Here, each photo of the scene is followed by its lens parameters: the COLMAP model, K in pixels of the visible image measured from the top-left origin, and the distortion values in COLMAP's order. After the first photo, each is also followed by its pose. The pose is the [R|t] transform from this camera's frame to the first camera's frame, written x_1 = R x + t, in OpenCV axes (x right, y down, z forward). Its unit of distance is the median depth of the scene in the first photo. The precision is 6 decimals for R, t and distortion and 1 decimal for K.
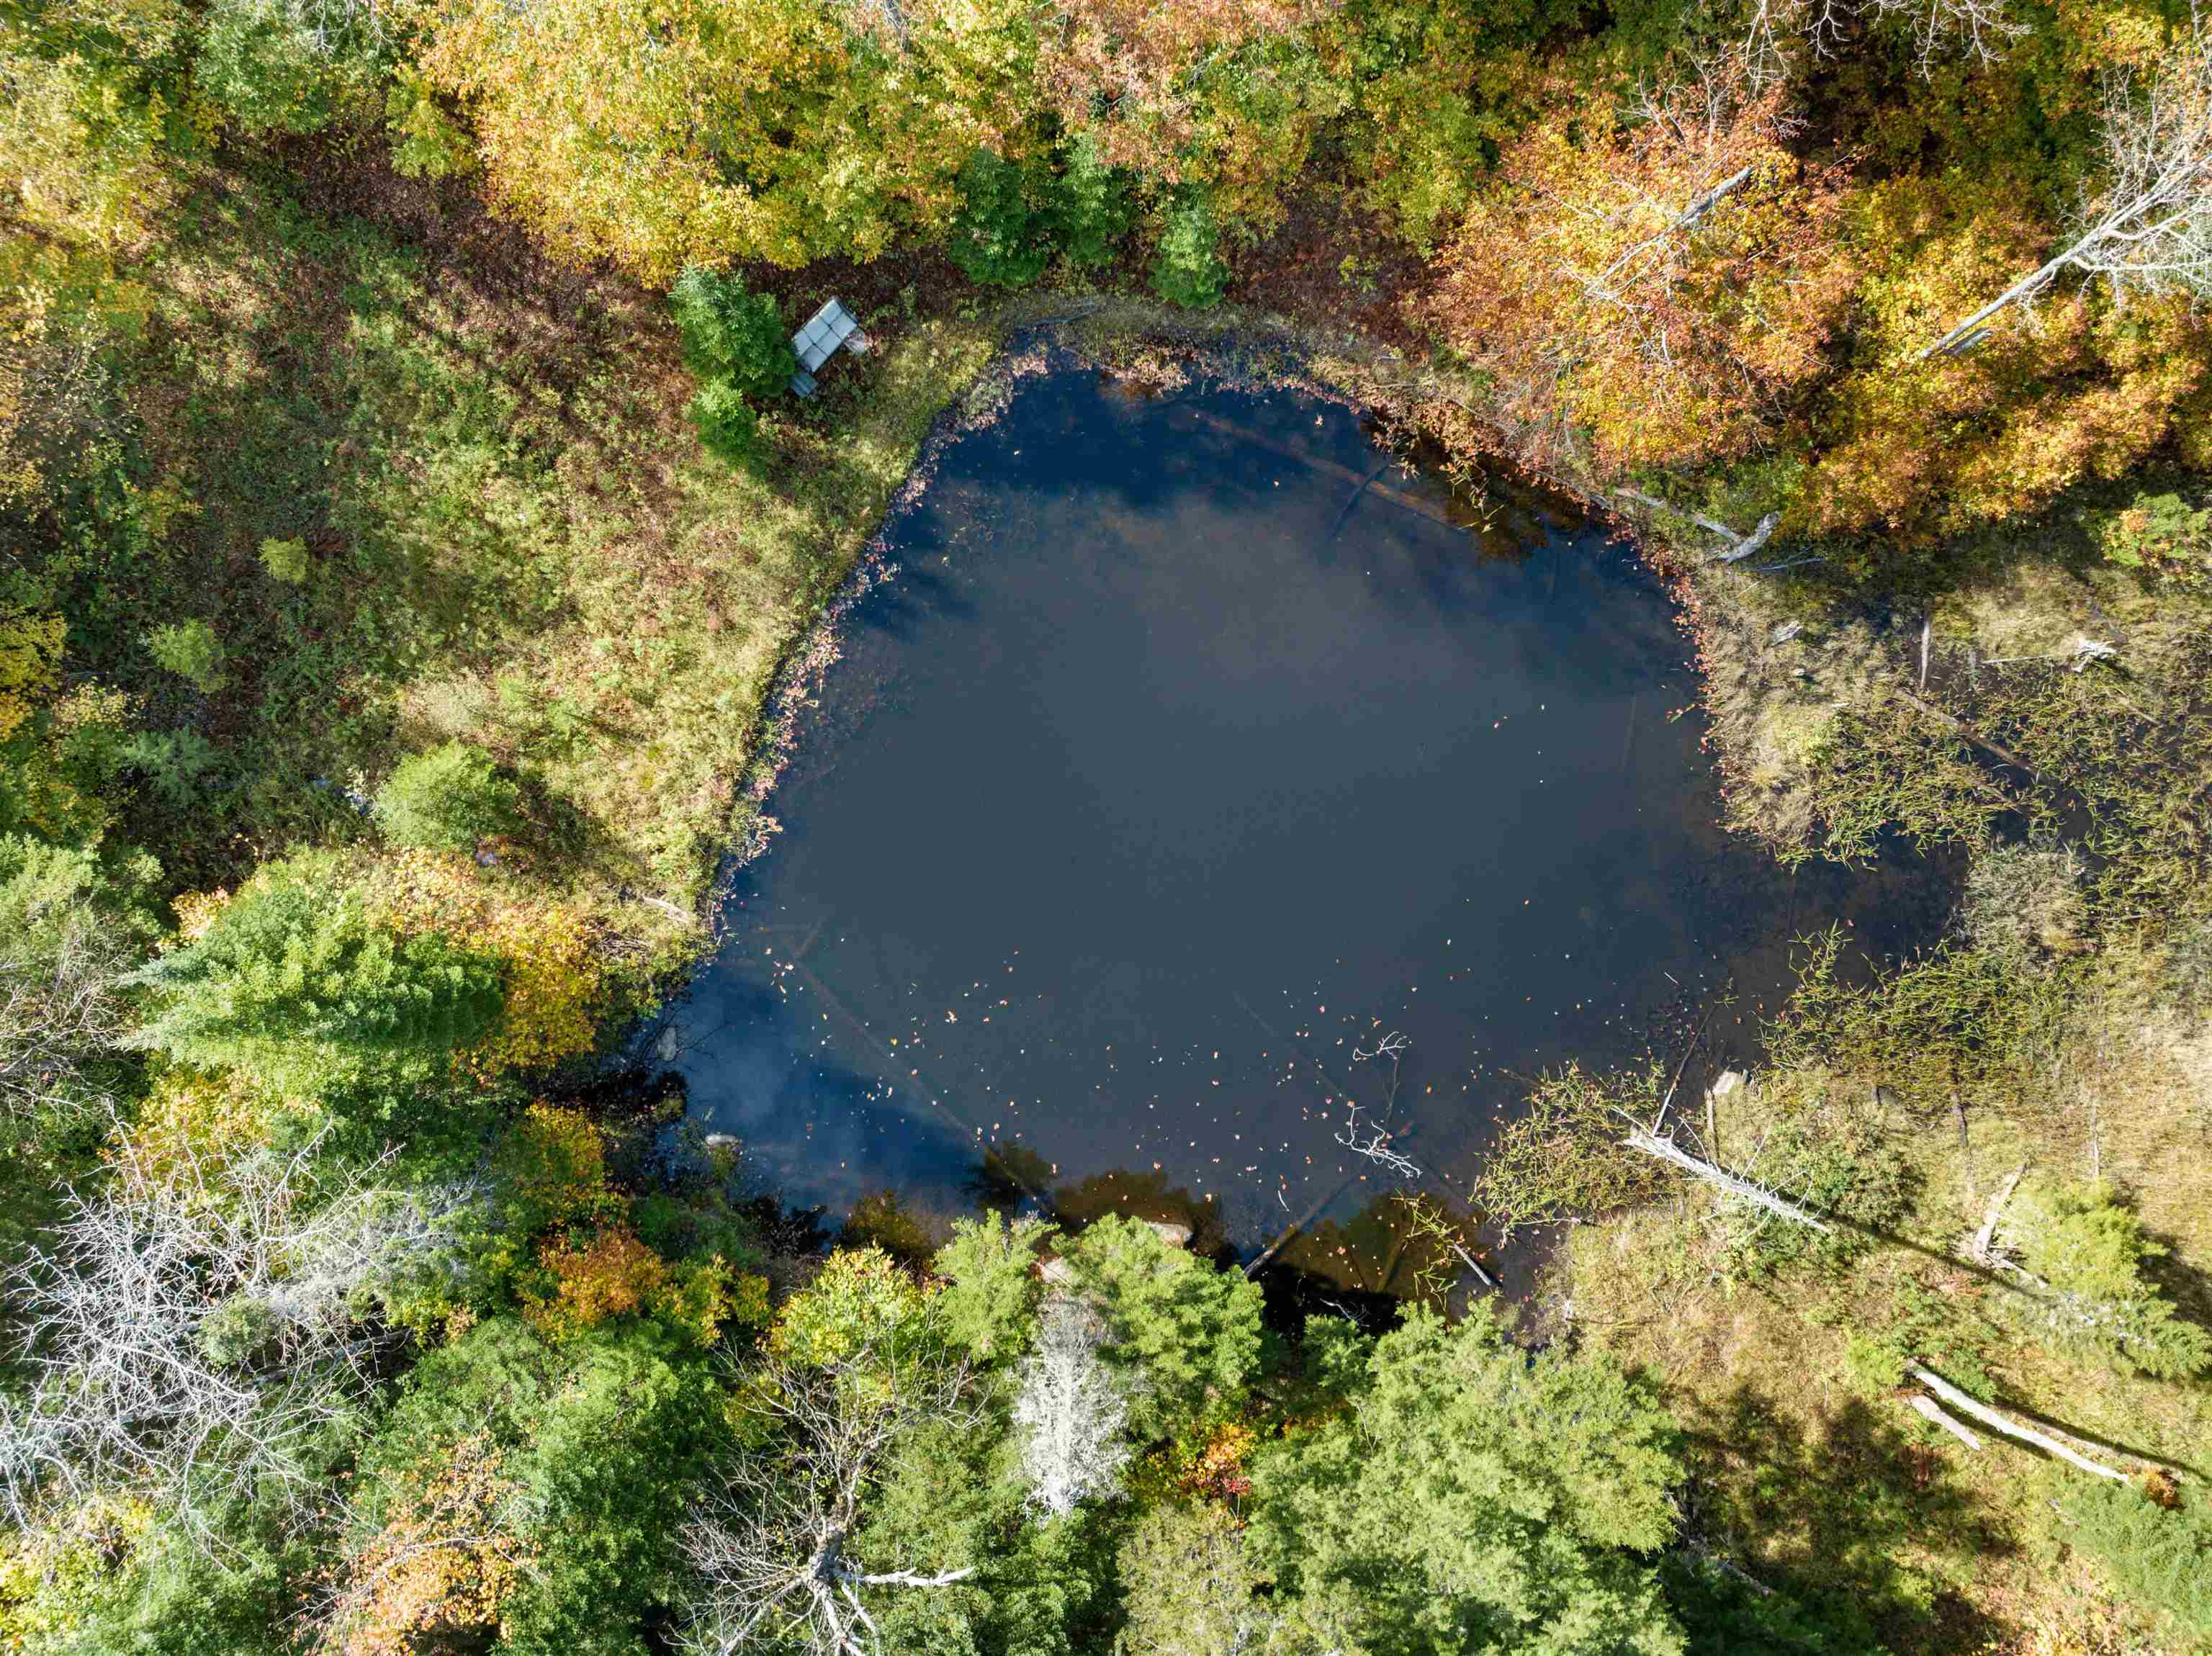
lens RADIAL K [[1554.3, 0, 1107.4], [0, 1554.3, 837.8], [0, 0, 1]] dist [-0.040490, 0.007783]
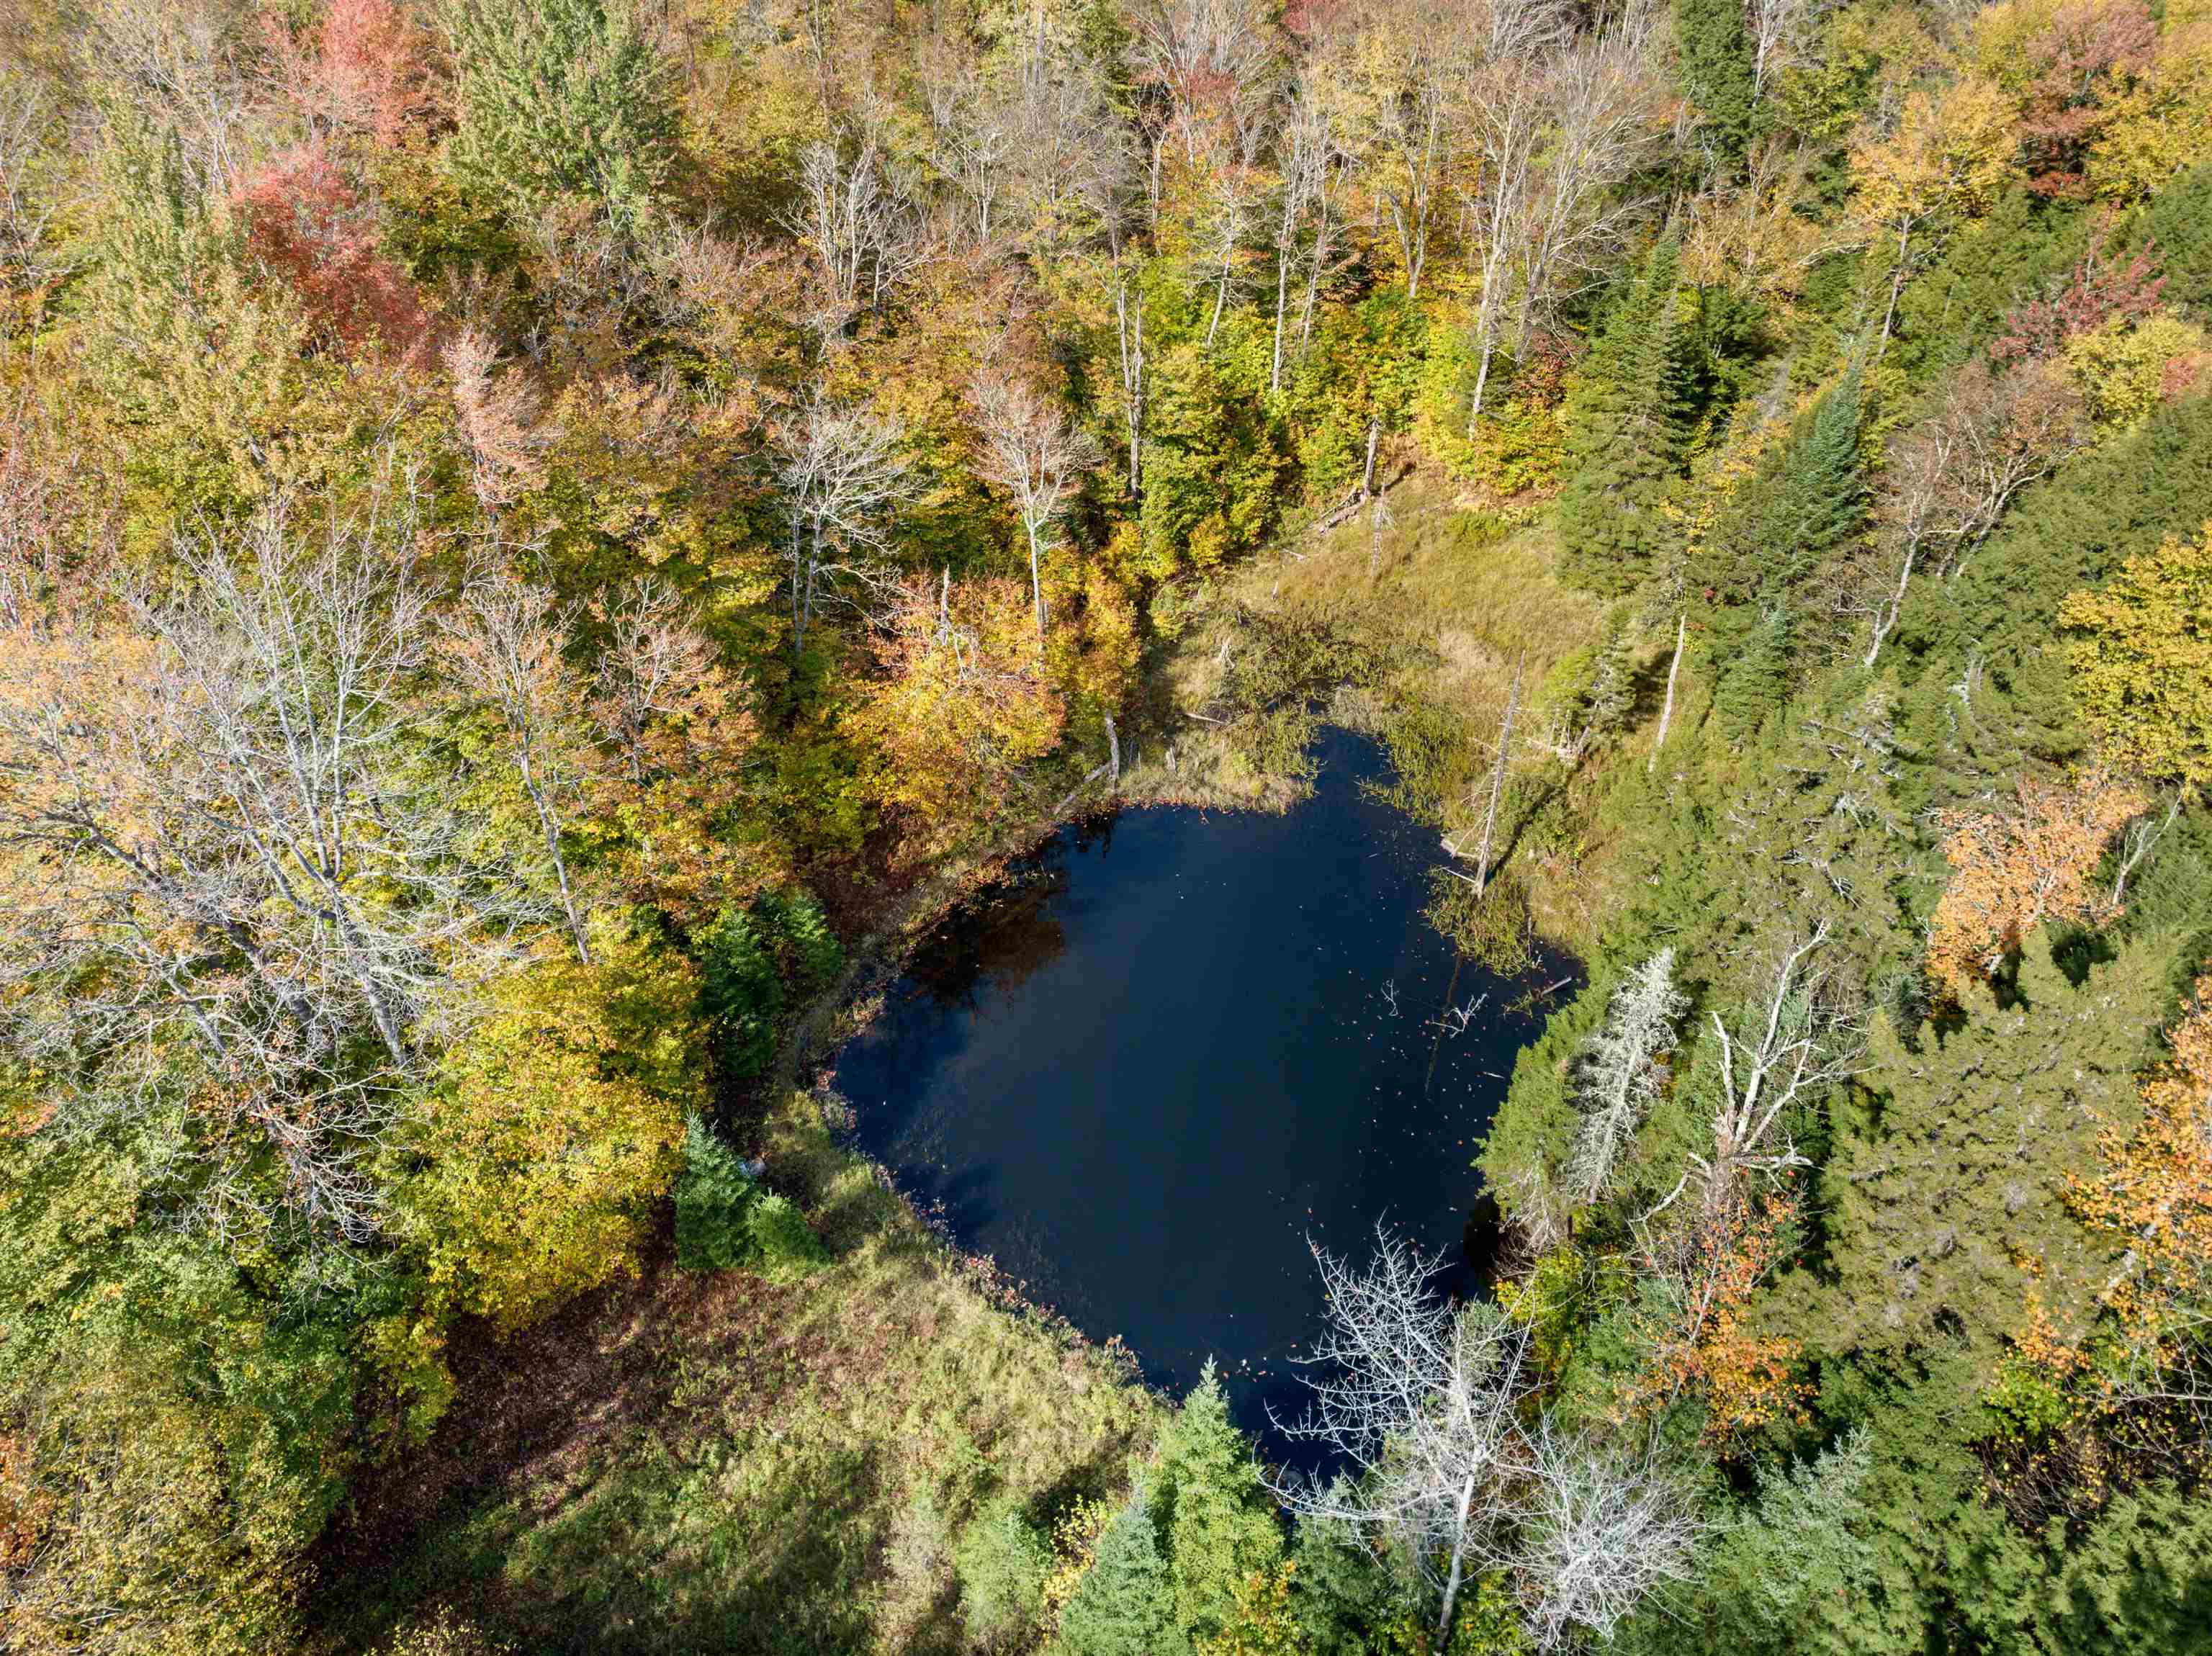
lens RADIAL K [[1554.3, 0, 1102.8], [0, 1554.3, 819.0], [0, 0, 1]] dist [-0.040490, 0.007783]
pose [[0.279377, -0.633366, 0.721662, -0.778357], [0.959793, 0.205602, -0.191118, 0.118674], [-0.027327, 0.746040, 0.665340, -0.026516]]
